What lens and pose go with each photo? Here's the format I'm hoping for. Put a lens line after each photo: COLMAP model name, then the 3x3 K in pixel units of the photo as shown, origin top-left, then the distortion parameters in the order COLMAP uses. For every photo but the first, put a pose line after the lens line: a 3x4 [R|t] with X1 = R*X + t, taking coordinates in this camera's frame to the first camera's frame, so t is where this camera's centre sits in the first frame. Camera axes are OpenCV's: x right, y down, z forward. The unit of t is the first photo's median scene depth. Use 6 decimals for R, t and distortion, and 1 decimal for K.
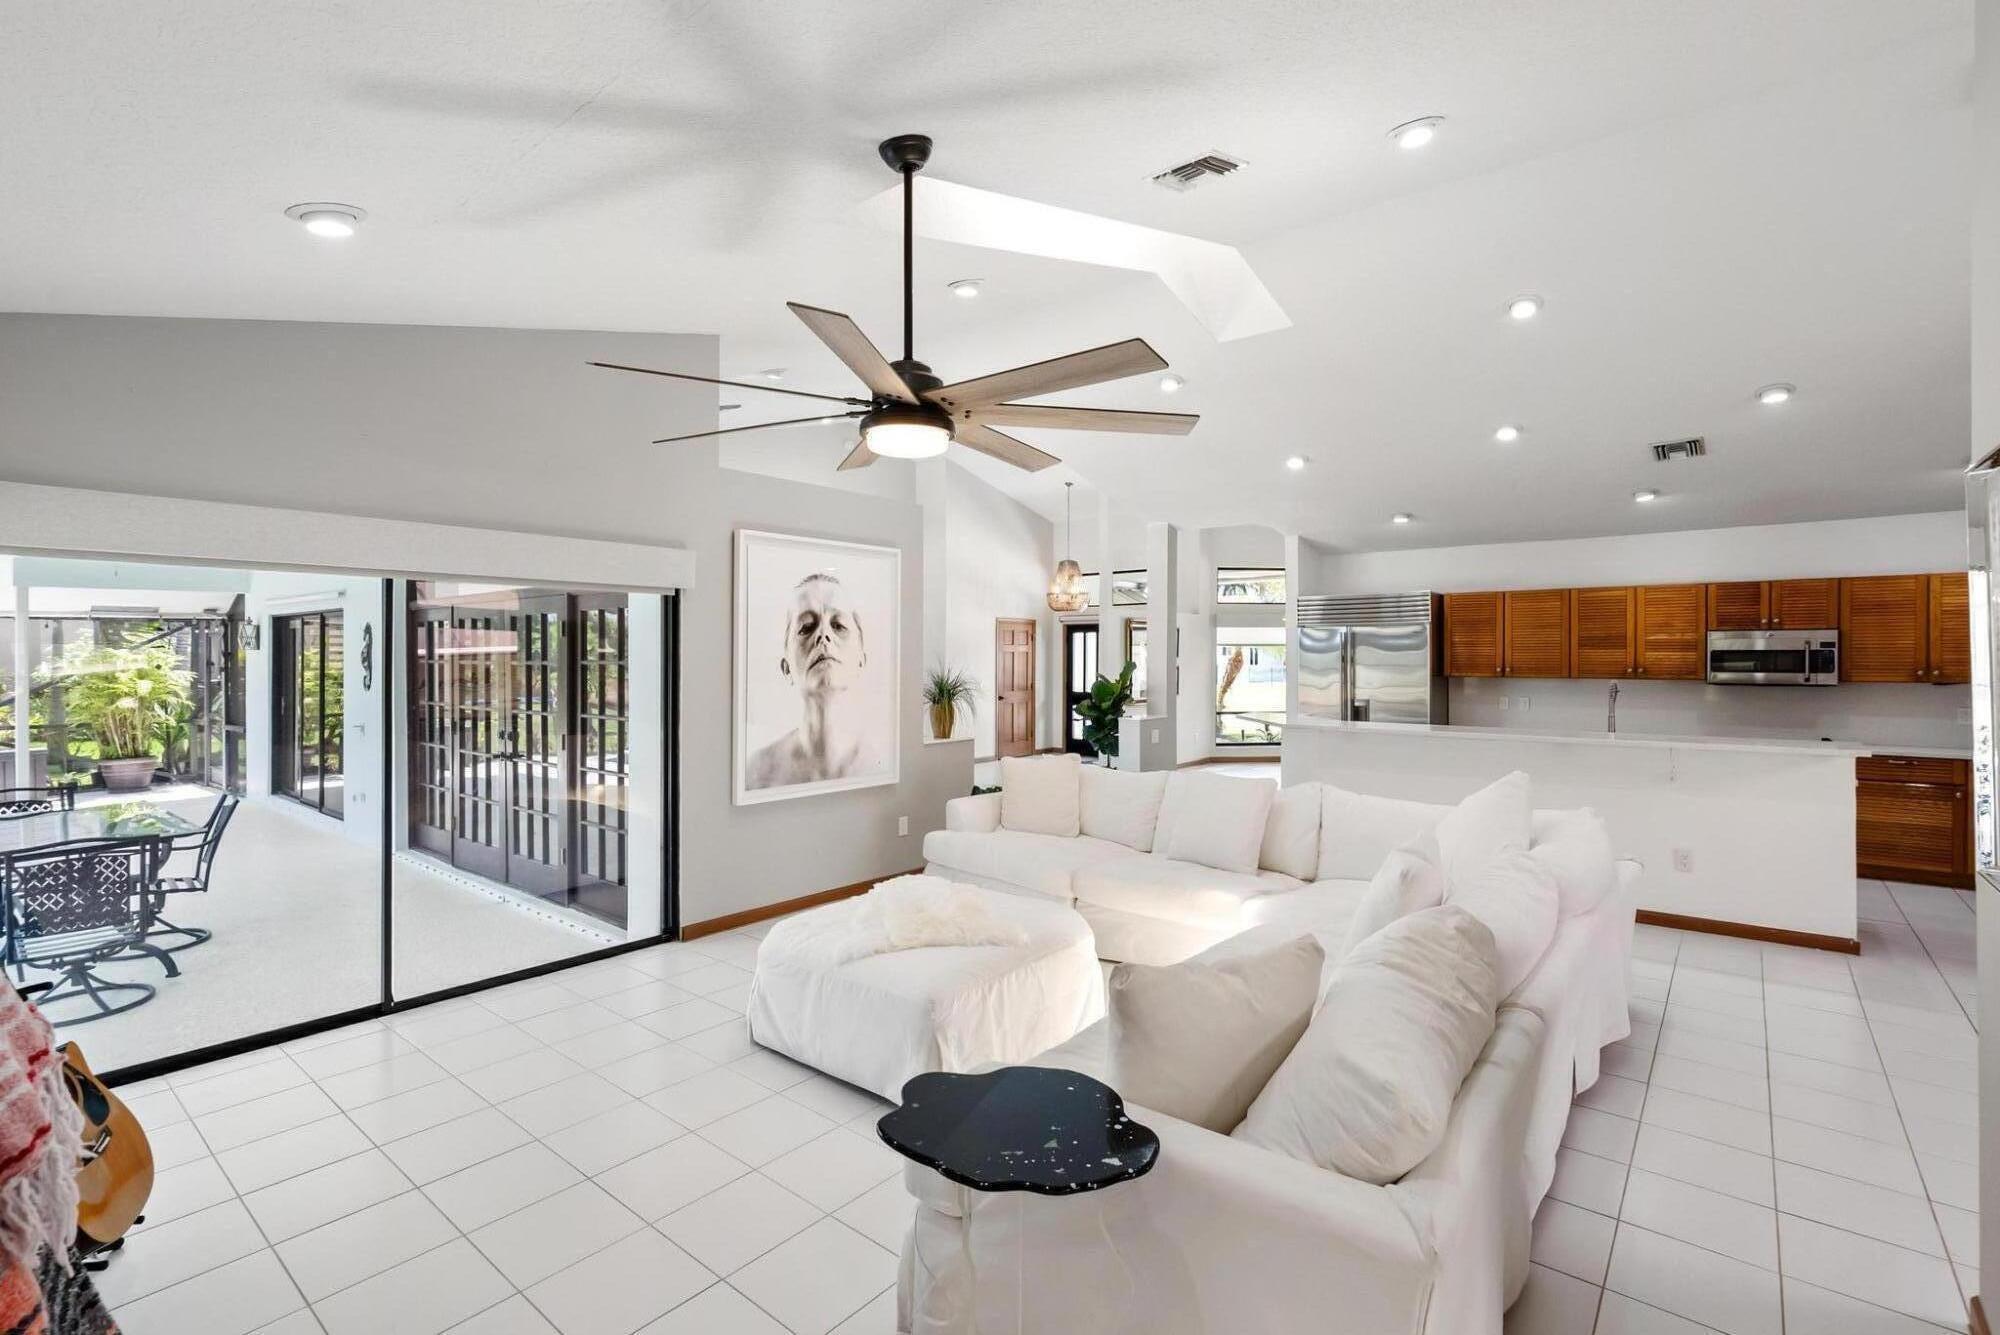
lens RADIAL K [[902.2, 0, 997.9], [0, 902.2, 649.6], [0, 0, 1]] dist [-0.003407, -0.000120]
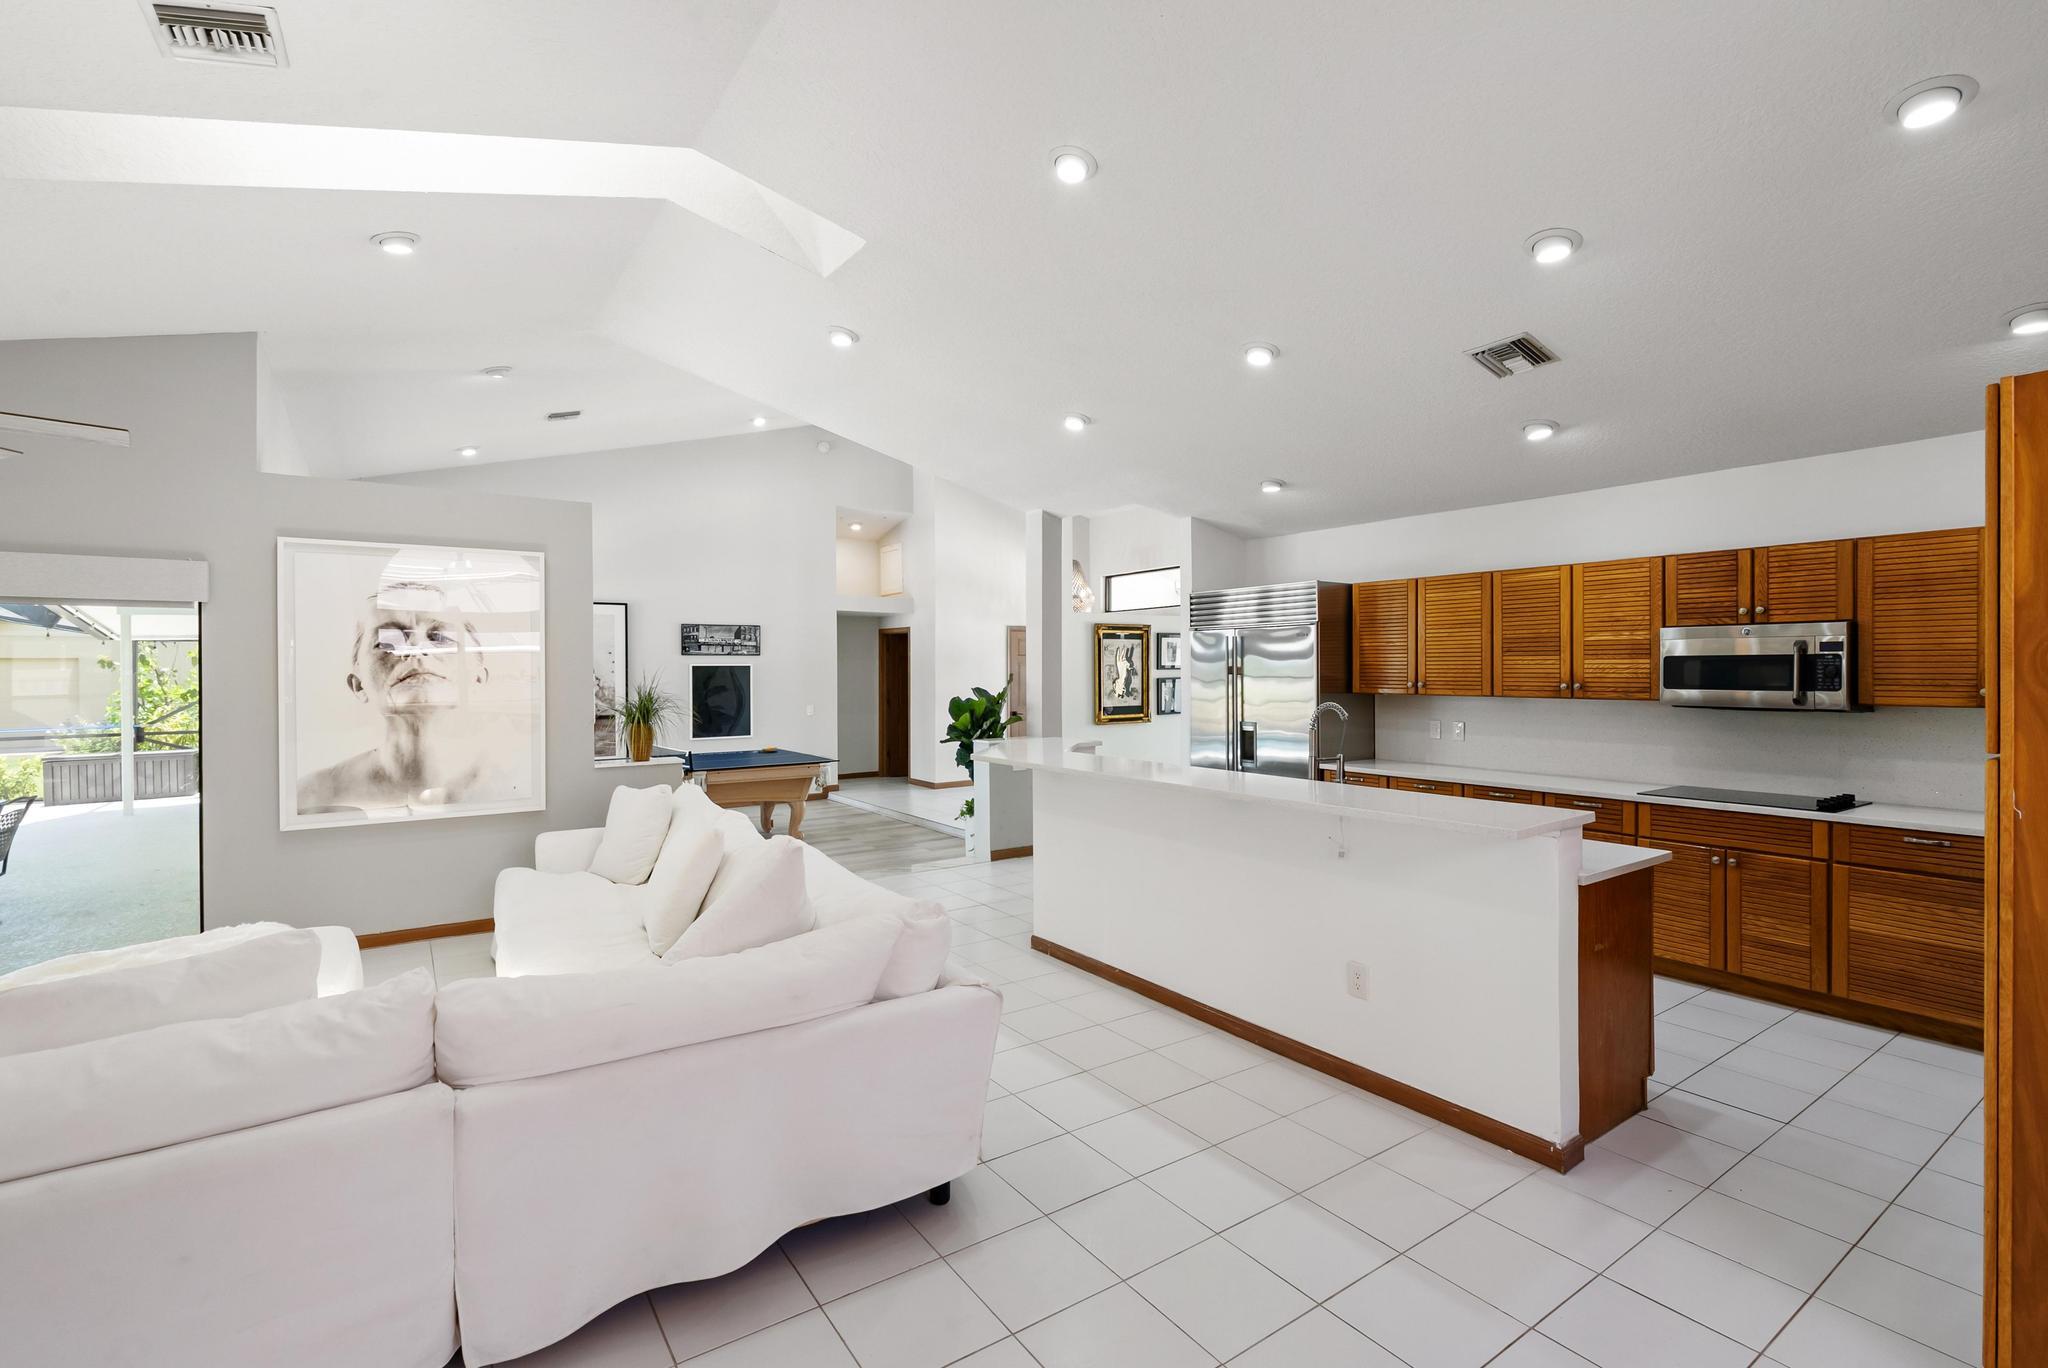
lens RADIAL K [[929.3, 0, 1030.3], [0, 929.3, 674.8], [0, 0, 1]] dist [0.003555, 0.000115]
pose [[0.959439, -0.002700, -0.281903, 0.566980], [0.007217, 0.999862, 0.014986, 0.000875], [0.281824, -0.016413, 0.959326, 0.219583]]
